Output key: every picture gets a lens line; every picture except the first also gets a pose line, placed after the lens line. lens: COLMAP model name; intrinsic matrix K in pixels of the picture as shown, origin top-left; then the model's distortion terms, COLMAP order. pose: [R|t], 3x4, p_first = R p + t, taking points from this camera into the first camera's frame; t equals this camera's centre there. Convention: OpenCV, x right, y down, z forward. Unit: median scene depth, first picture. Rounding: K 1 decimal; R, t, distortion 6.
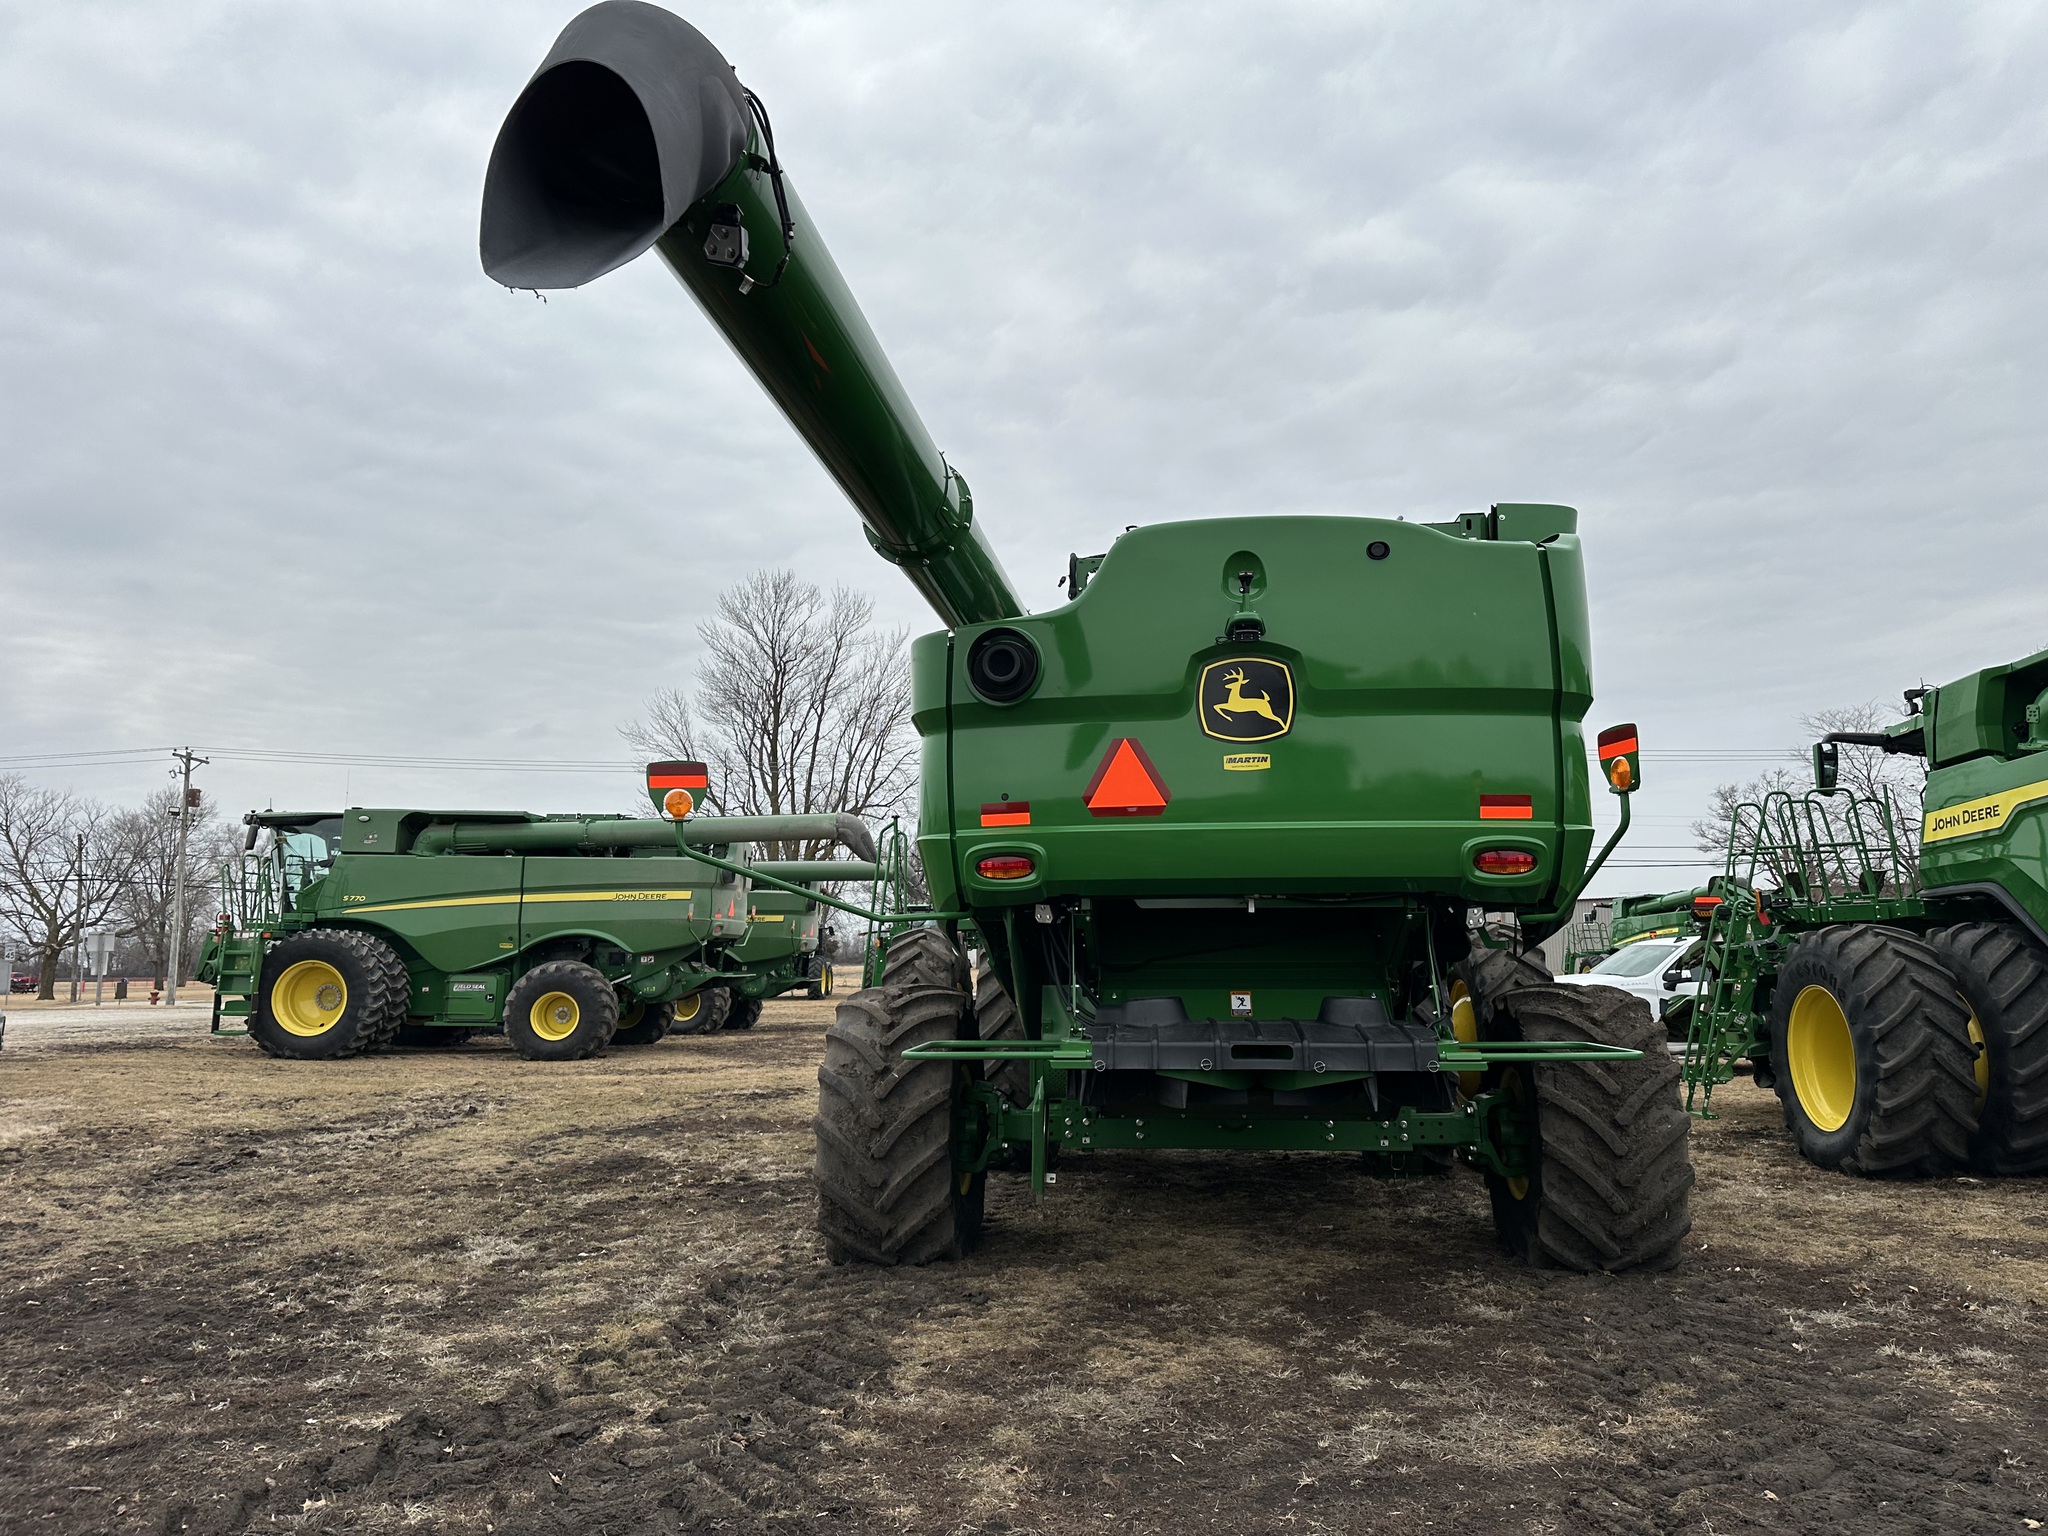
lens RADIAL K [[1394.0, 0, 1033.1], [0, 1394.0, 767.5], [0, 0, 1]] dist [0.092925, -0.148200]
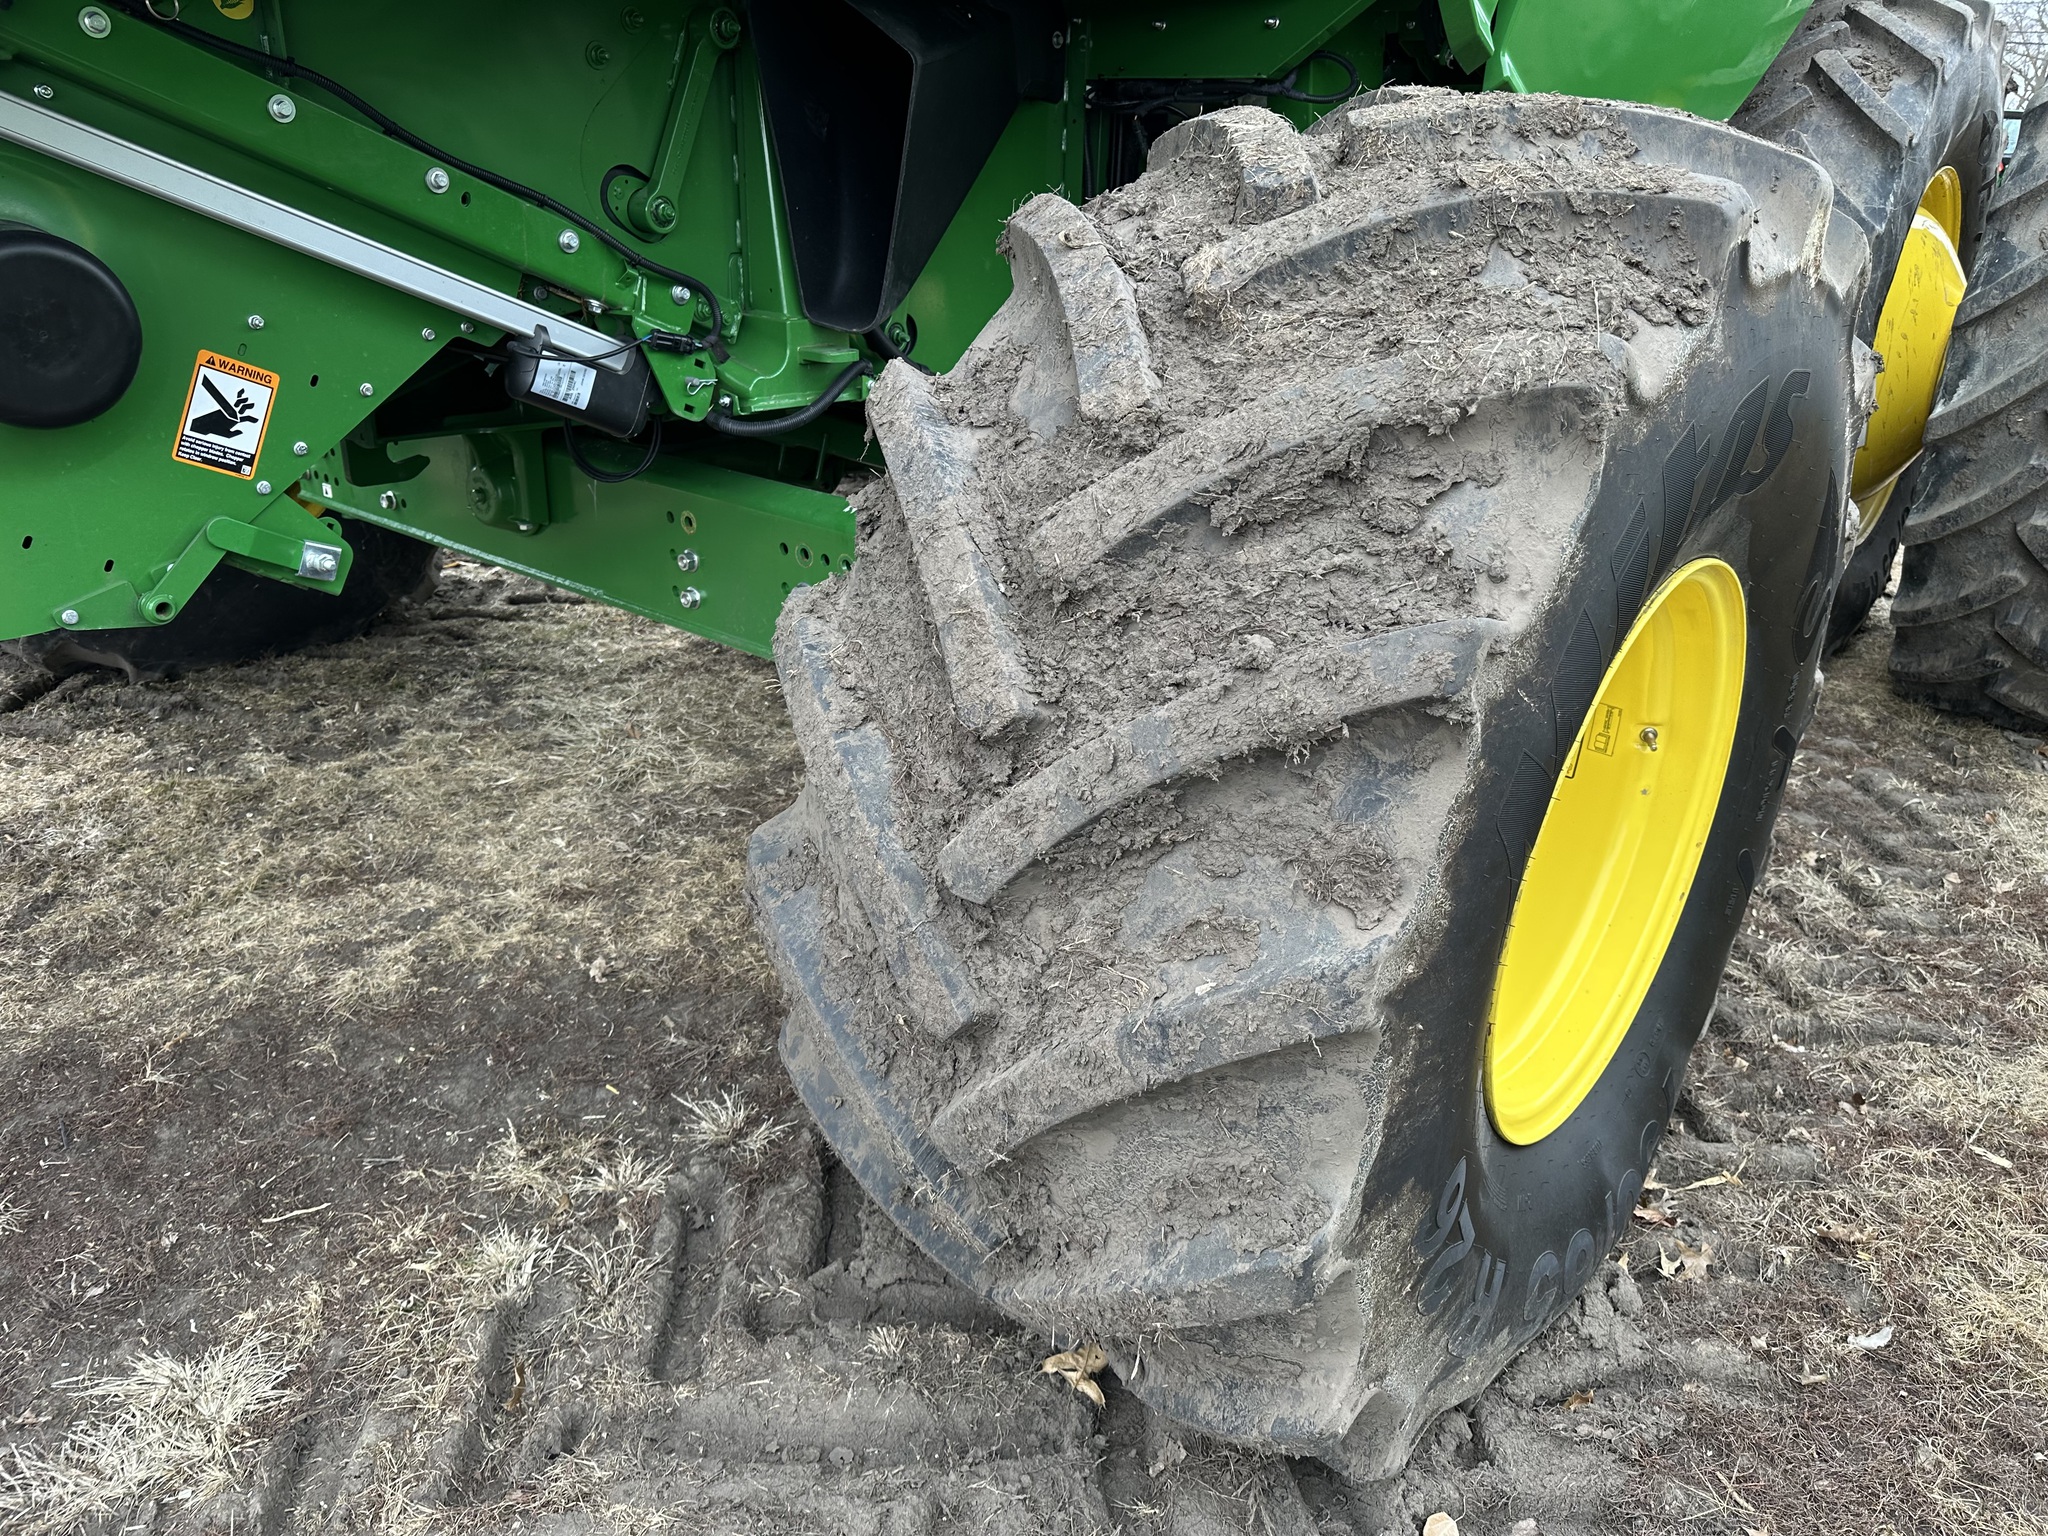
lens RADIAL K [[1345.4, 0, 1030.5], [0, 1345.4, 739.0], [0, 0, 1]] dist [0.131462, -0.175915]
pose [[0.821480, 0.251991, -0.511538, 0.587369], [0.044404, 0.866070, 0.497947, 0.172329], [0.568506, -0.431768, 0.700270, 1.030383]]
